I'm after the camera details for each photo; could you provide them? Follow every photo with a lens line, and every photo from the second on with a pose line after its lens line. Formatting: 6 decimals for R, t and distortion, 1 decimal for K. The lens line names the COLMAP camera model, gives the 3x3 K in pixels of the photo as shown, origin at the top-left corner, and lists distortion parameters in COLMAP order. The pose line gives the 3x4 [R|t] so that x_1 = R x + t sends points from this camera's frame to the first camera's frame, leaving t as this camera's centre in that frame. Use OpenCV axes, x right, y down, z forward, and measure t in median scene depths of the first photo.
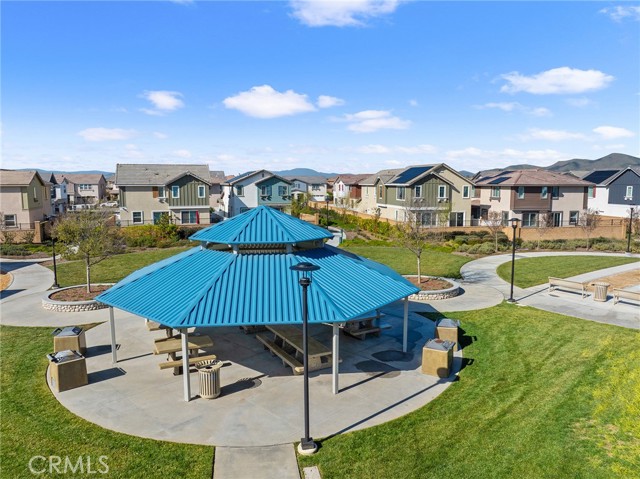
lens RADIAL K [[453.1, 0, 314.8], [0, 453.1, 238.1], [0, 0, 1]] dist [-0.035128, -0.003764]
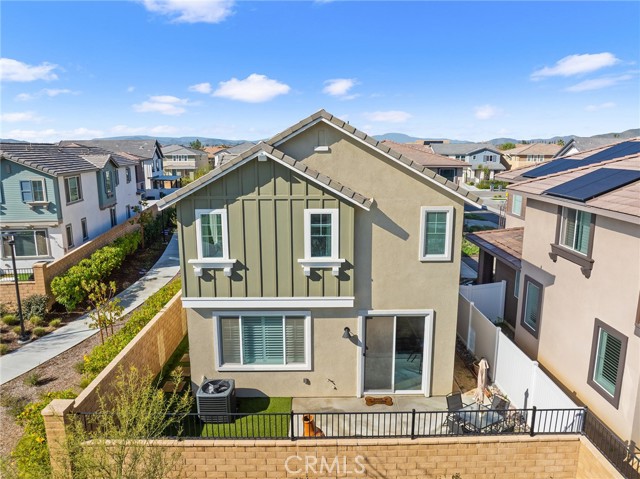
lens RADIAL K [[453.1, 0, 318.9], [0, 453.1, 239.6], [0, 0, 1]] dist [-0.035128, -0.003764]
pose [[0.980789, 0.038140, -0.191308, 0.321013], [-0.022798, 0.996391, 0.081769, -0.117794], [0.193736, -0.075837, 0.978118, 0.755450]]
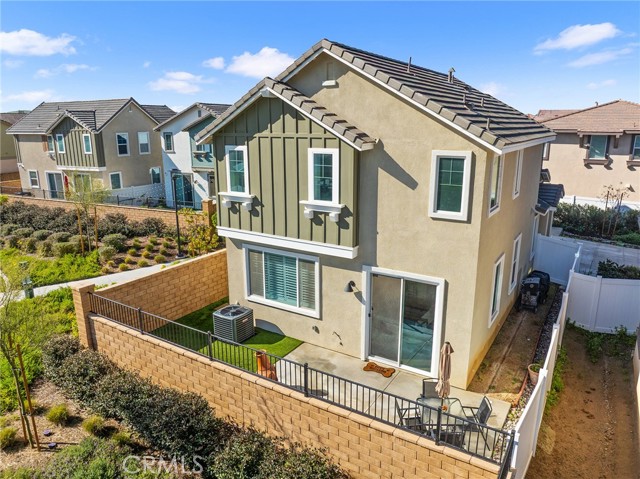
lens RADIAL K [[453.1, 0, 323.7], [0, 453.1, 241.4], [0, 0, 1]] dist [-0.035128, -0.003764]
pose [[0.715738, 0.175867, -0.675862, 0.431890], [-0.081041, 0.982150, 0.169745, -0.107577], [0.693651, -0.066720, 0.717215, 0.823966]]
